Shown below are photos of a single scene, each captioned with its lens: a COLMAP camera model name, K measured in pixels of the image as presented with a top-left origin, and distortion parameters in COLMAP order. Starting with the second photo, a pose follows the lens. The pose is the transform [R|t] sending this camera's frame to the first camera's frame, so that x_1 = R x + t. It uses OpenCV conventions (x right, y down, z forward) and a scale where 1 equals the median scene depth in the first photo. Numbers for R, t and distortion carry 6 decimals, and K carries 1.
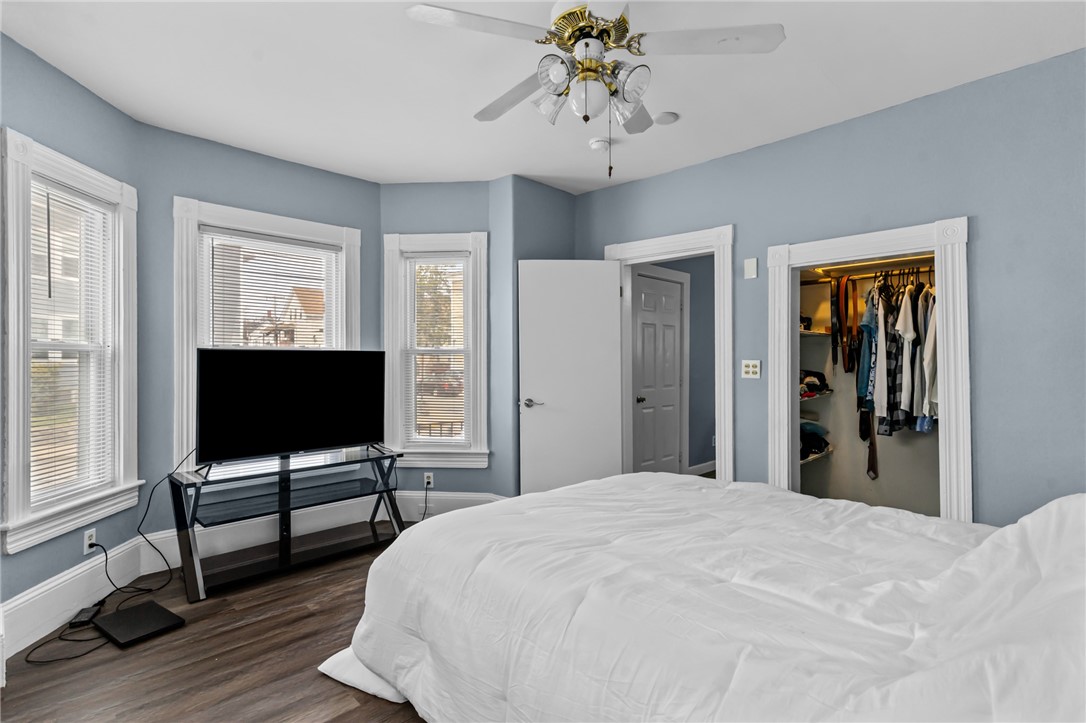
lens RADIAL K [[525.9, 0, 539.8], [0, 525.9, 362.9], [0, 0, 1]] dist [0.015509, -0.000062]
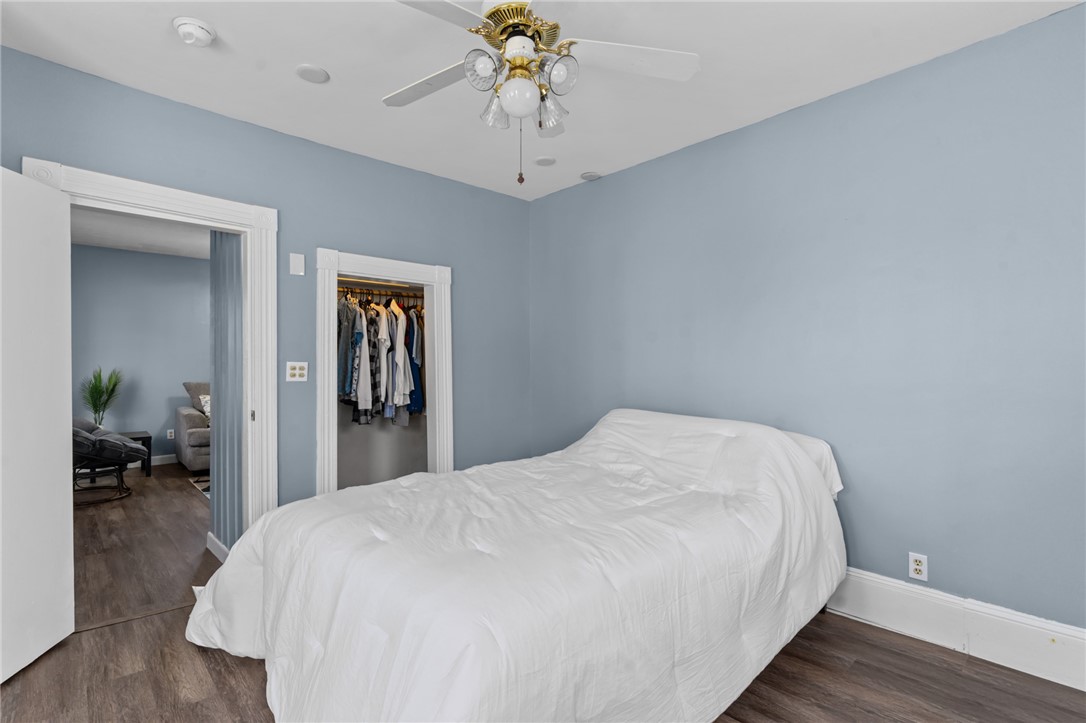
lens RADIAL K [[525.9, 0, 539.8], [0, 525.9, 362.9], [0, 0, 1]] dist [0.015509, -0.000062]
pose [[0.047859, 0.001920, 0.998852, -0.543304], [-0.002244, 0.999996, -0.001815, -0.002995], [-0.998852, -0.002154, 0.047864, 0.547782]]
